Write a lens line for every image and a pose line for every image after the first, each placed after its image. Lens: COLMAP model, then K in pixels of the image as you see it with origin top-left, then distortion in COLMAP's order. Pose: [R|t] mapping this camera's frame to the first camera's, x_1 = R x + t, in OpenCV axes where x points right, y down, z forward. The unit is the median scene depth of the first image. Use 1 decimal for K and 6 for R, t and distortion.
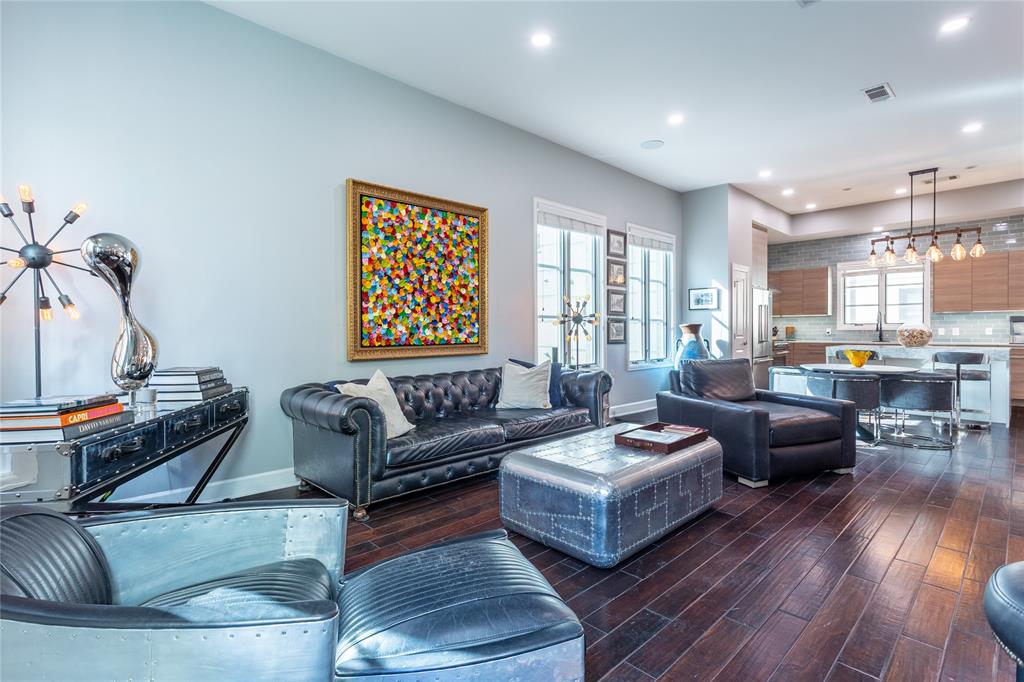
lens RADIAL K [[501.6, 0, 512.9], [0, 501.6, 333.7], [0, 0, 1]] dist [0.009254, 0.001308]
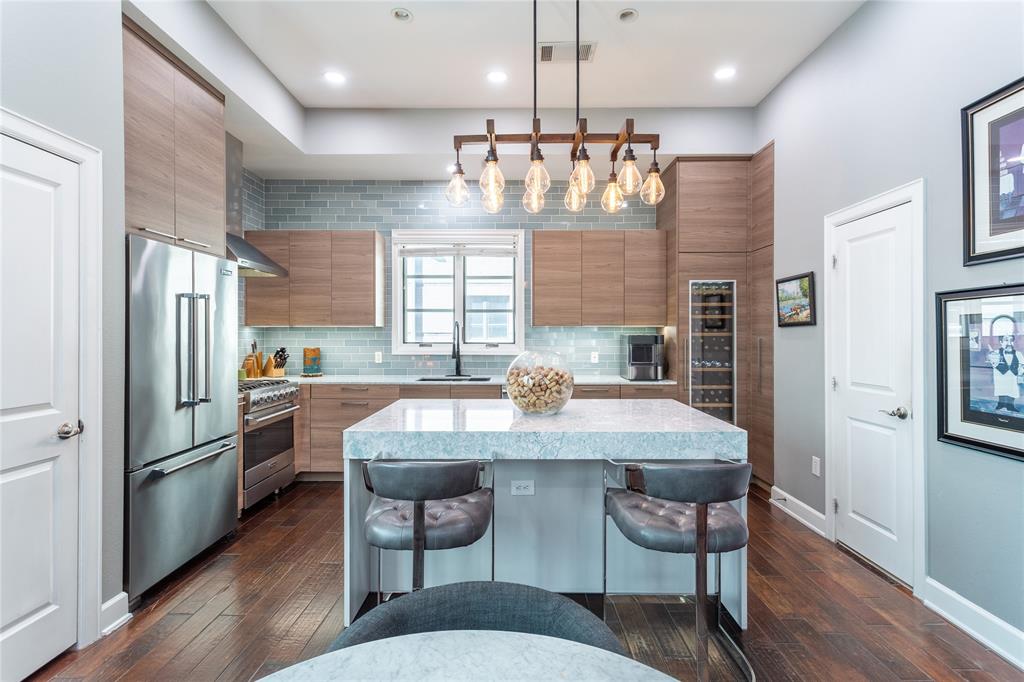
lens RADIAL K [[501.6, 0, 504.0], [0, 501.6, 333.8], [0, 0, 1]] dist [0.009254, 0.001308]
pose [[0.725602, 0.008192, 0.688066, 0.722586], [0.001595, 0.999906, -0.013587, -0.044334], [-0.688113, 0.010956, 0.725521, 1.059618]]
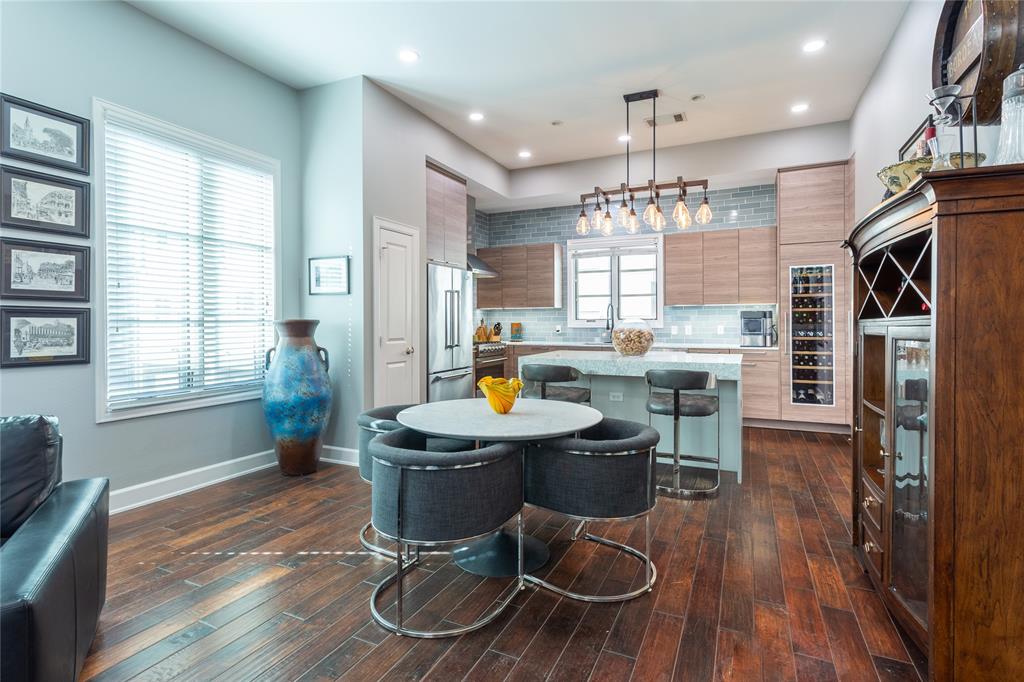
lens RADIAL K [[501.6, 0, 524.3], [0, 501.6, 328.9], [0, 0, 1]] dist [0.009254, 0.001308]
pose [[0.933803, -0.005006, 0.357752, 0.610216], [0.004517, 0.999987, 0.002203, -0.014842], [-0.357758, -0.000441, 0.933814, 0.614636]]
